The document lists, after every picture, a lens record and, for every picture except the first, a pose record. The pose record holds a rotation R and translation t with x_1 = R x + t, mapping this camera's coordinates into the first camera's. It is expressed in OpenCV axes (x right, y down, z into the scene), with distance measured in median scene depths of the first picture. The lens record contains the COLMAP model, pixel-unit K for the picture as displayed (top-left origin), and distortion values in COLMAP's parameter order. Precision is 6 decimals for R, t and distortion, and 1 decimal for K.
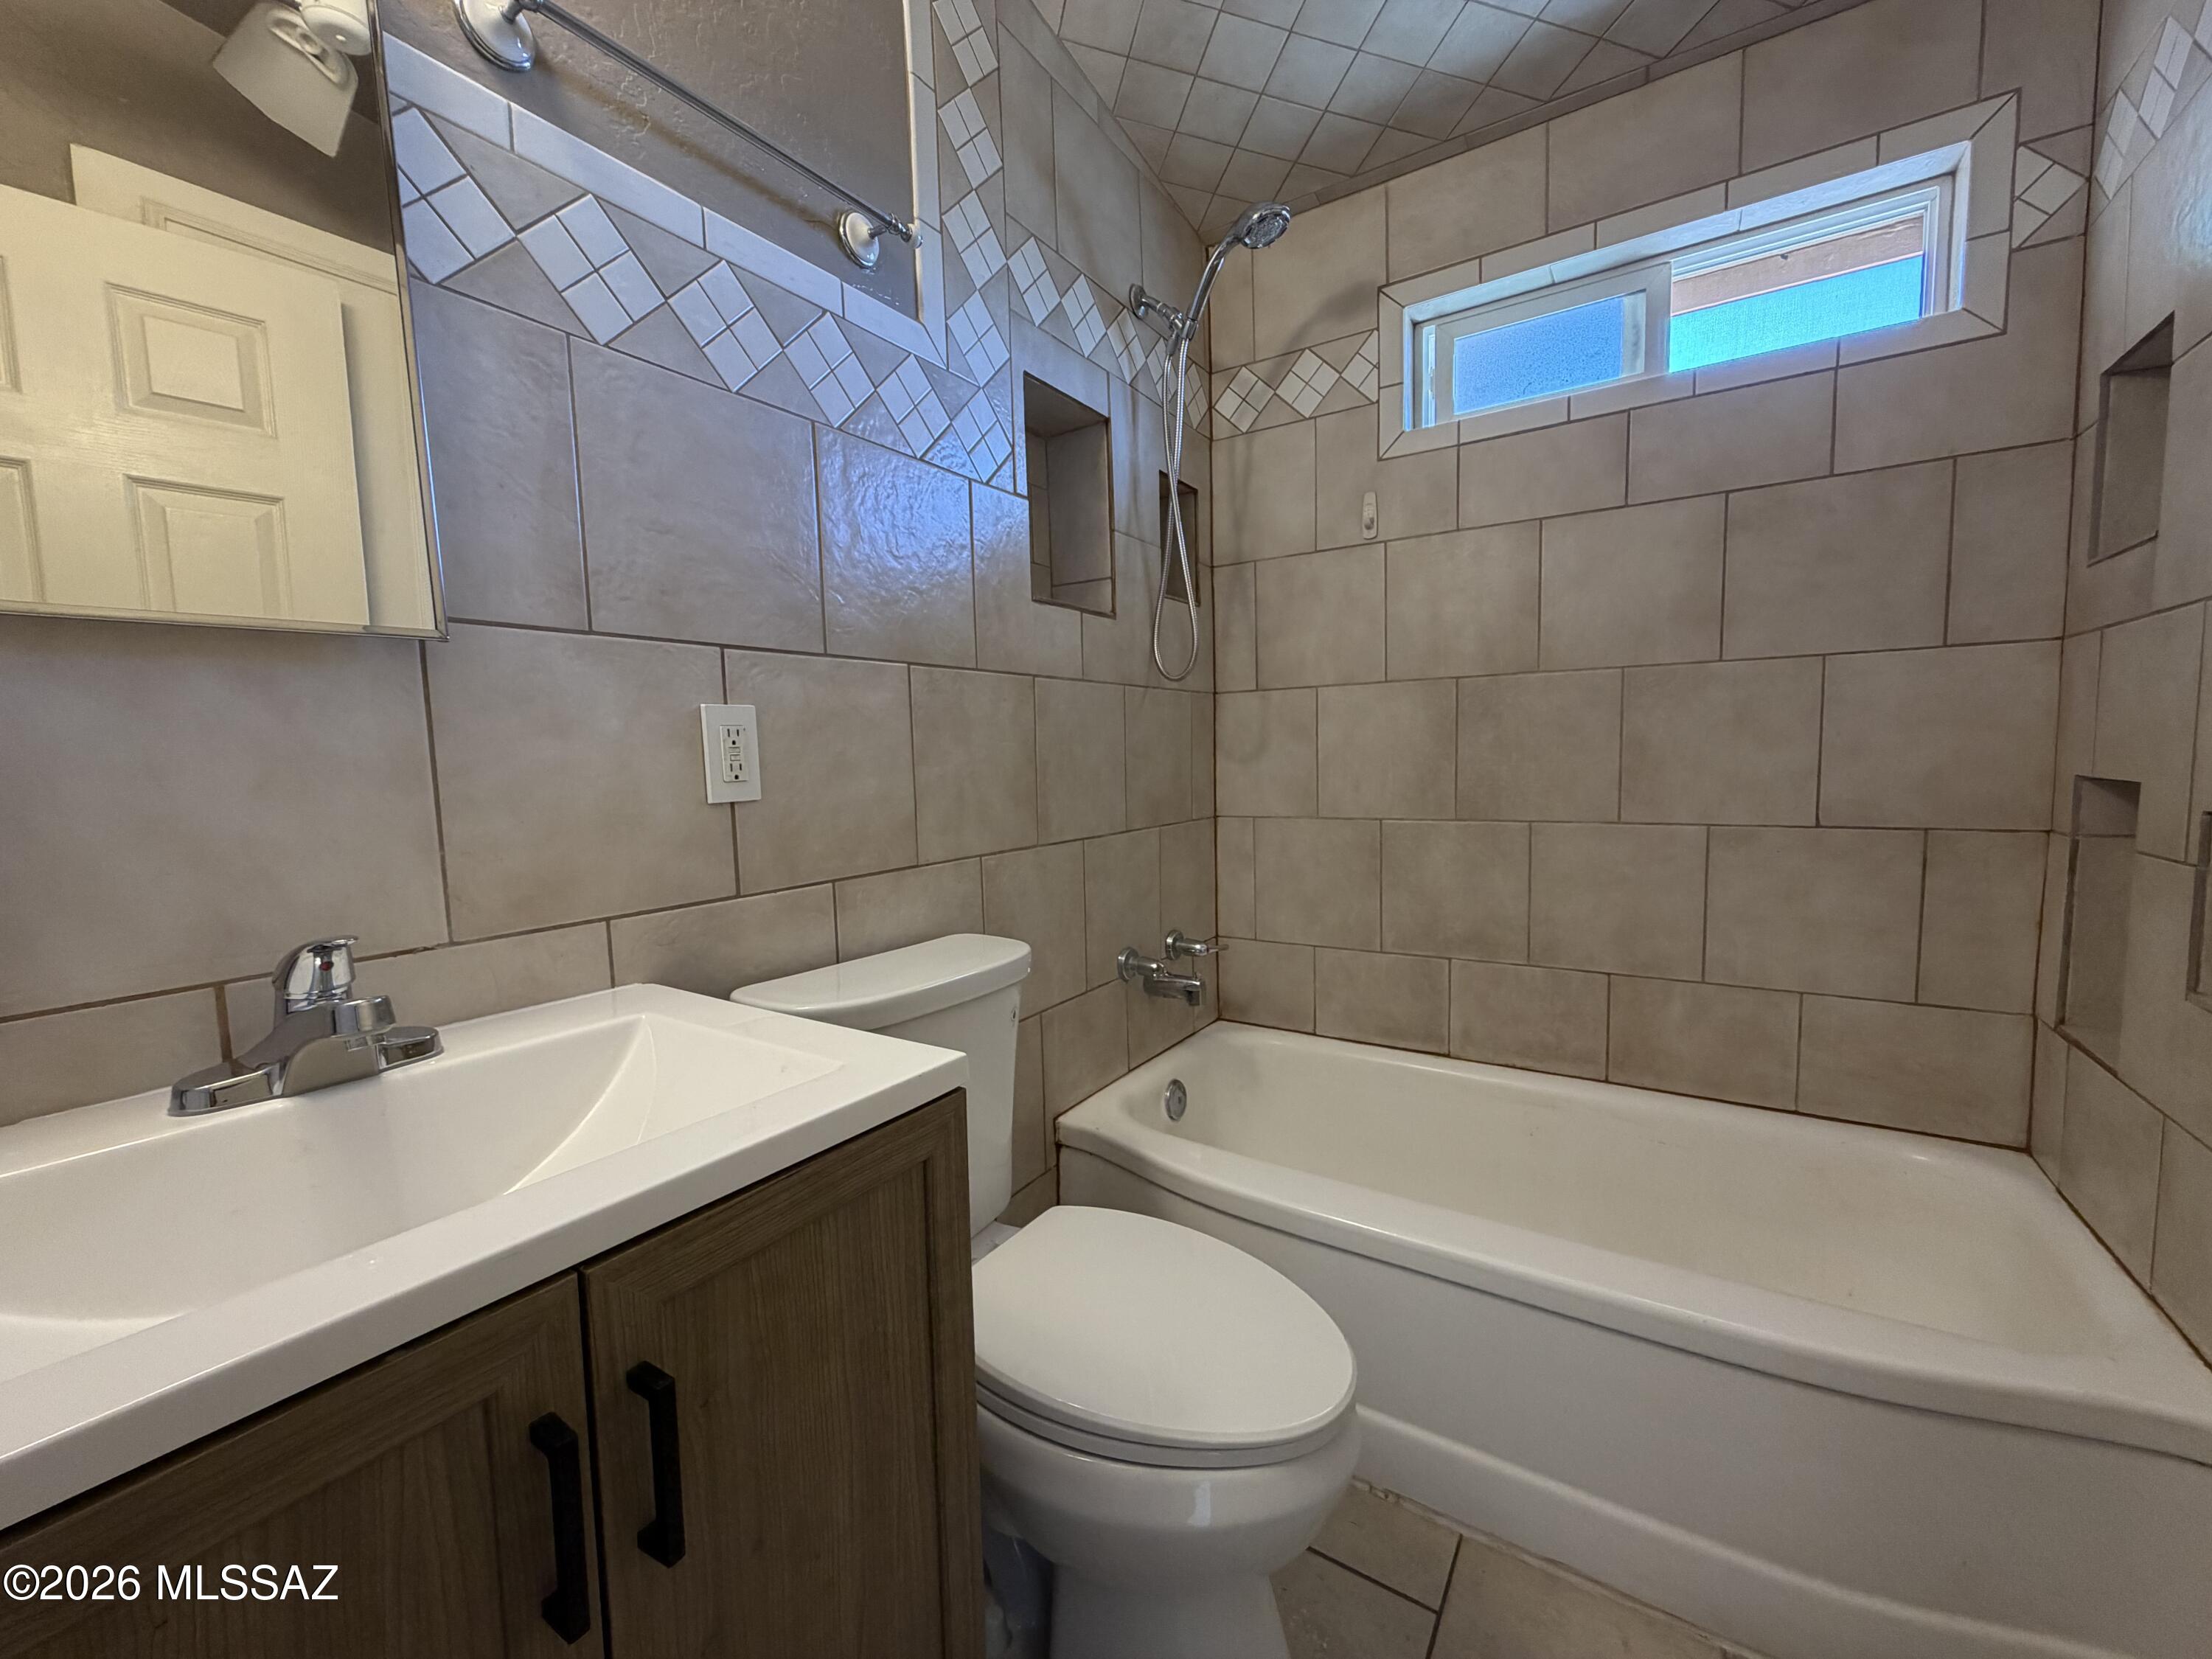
lens RADIAL K [[885.5, 0, 1101.3], [0, 885.5, 829.6], [0, 0, 1]] dist [-0.001313, 0.000662]
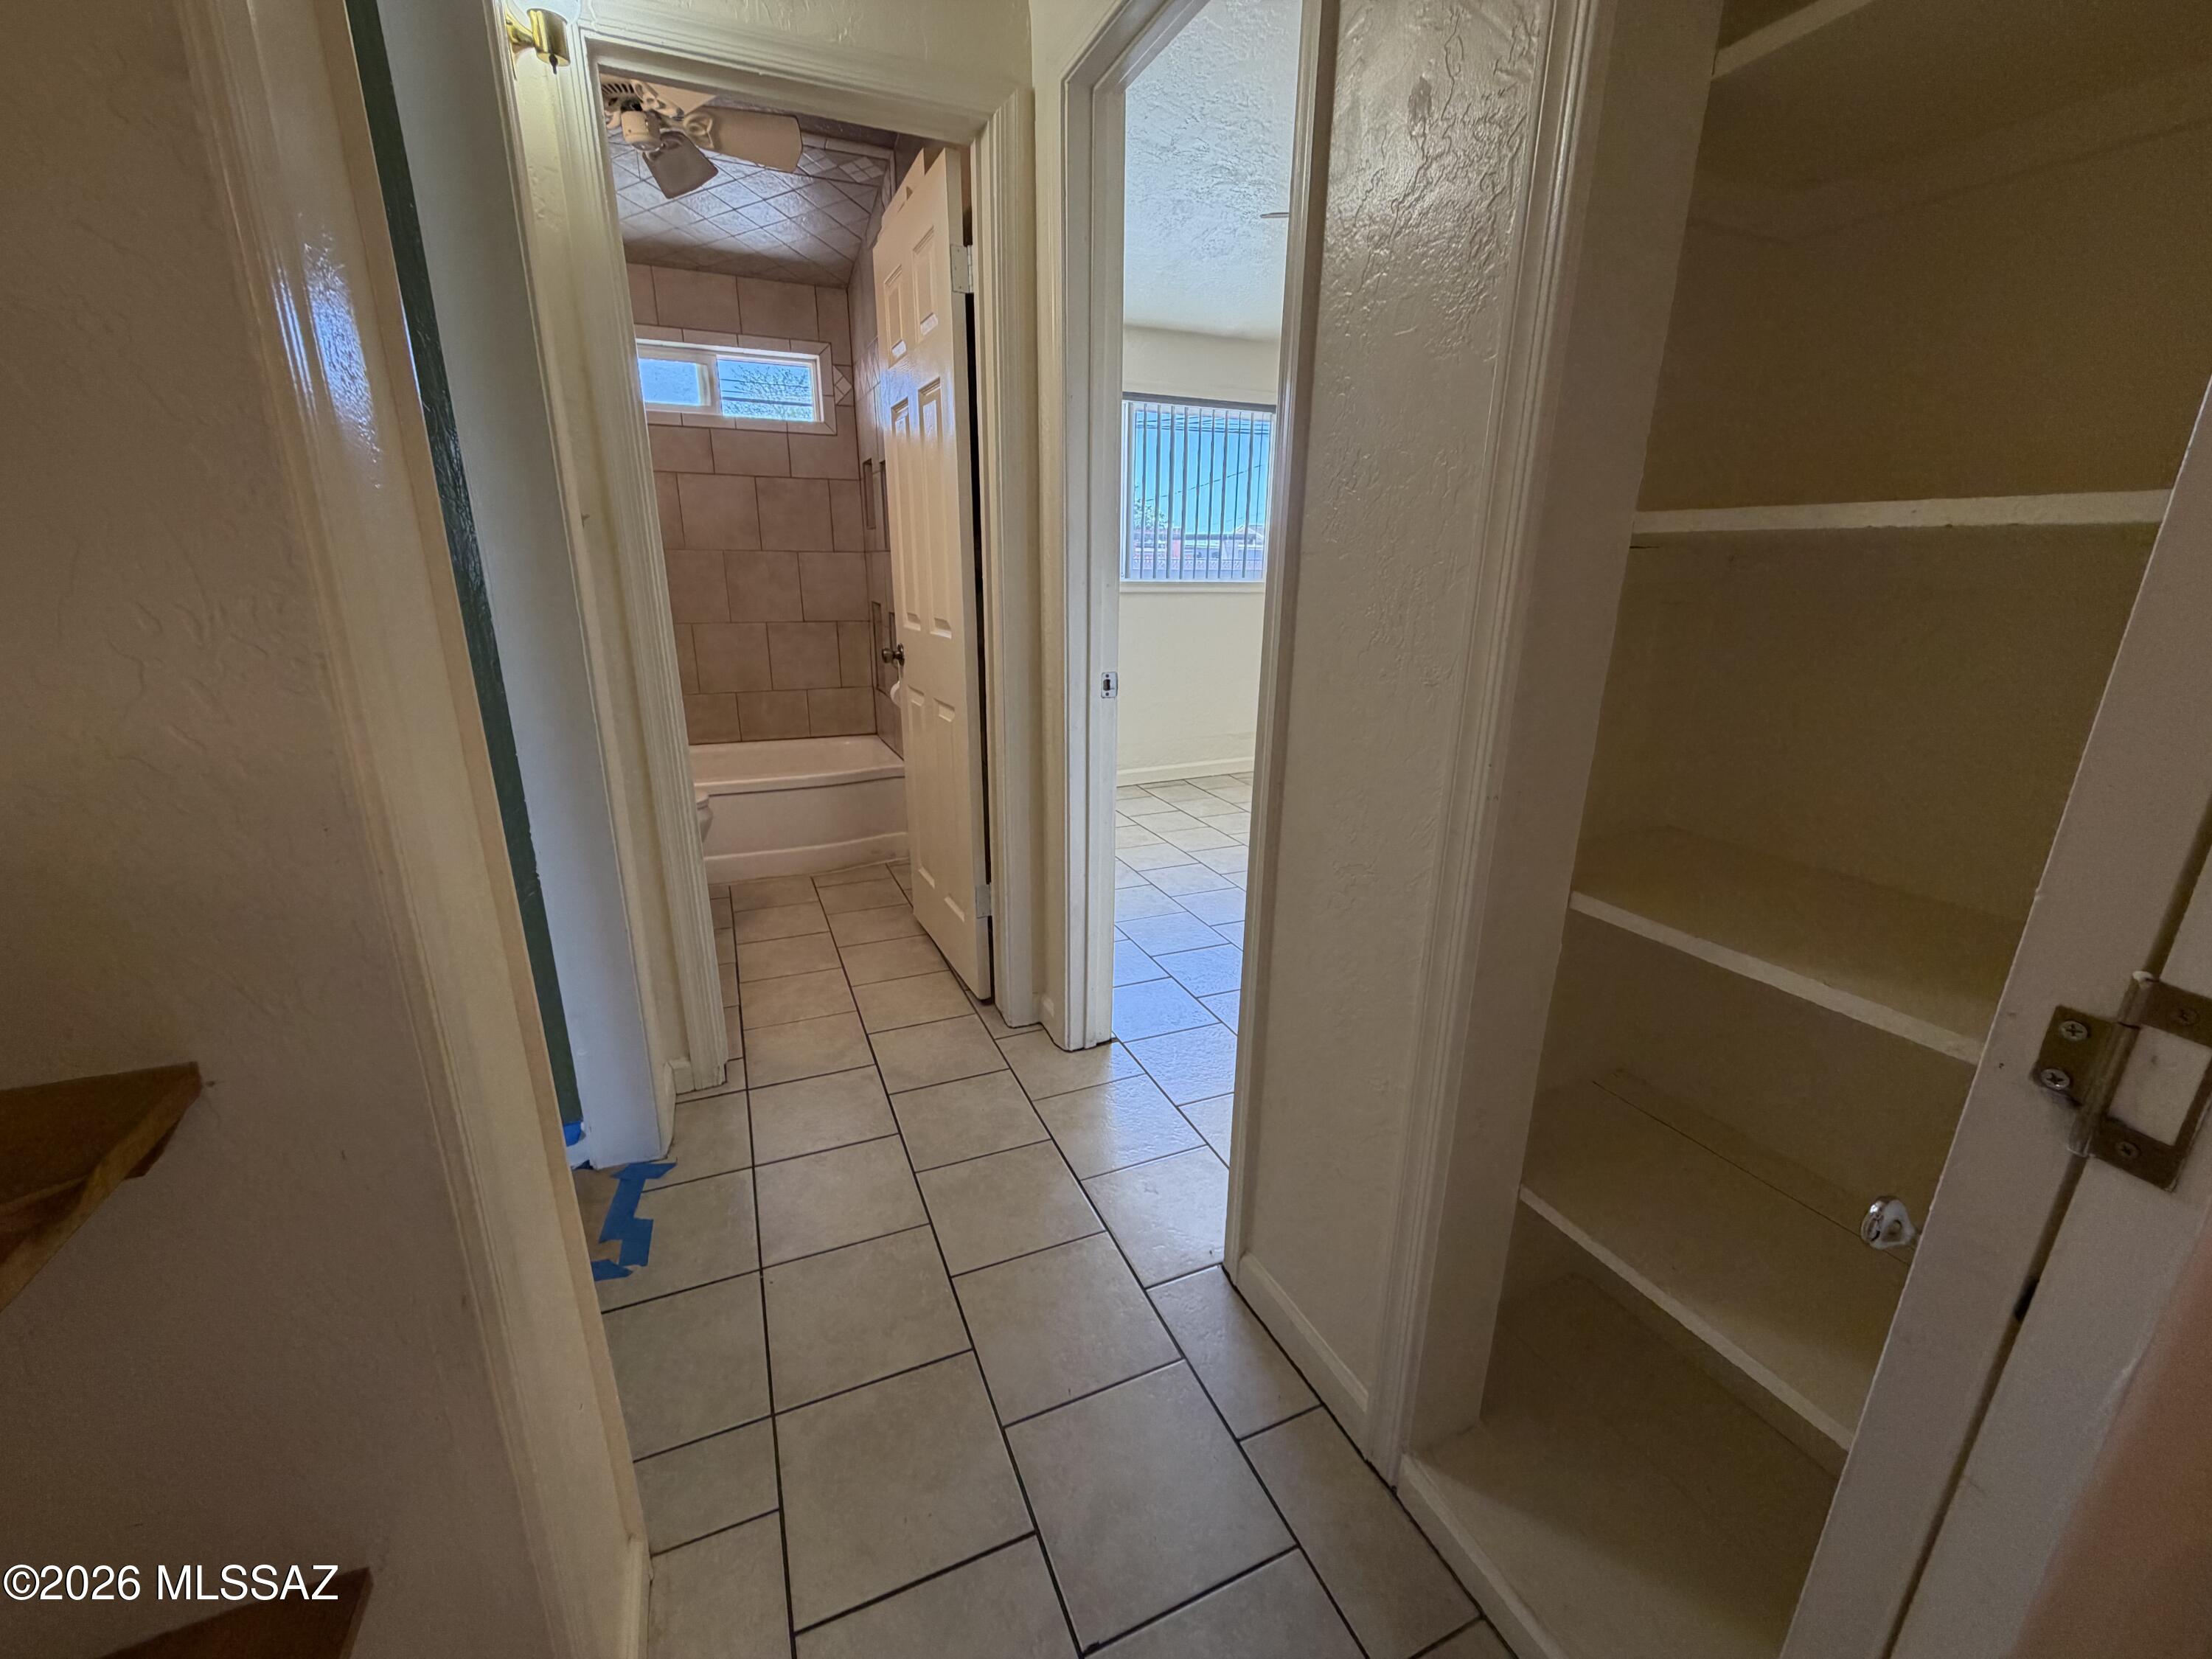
lens RADIAL K [[887.3, 0, 1100.0], [0, 887.3, 829.1], [0, 0, 1]] dist [0.000111, 0.000108]
pose [[0.539313, -0.214444, 0.814343, -0.971104], [0.049174, 0.973402, 0.223763, 0.049155], [-0.840668, -0.080634, 0.535514, -1.170865]]
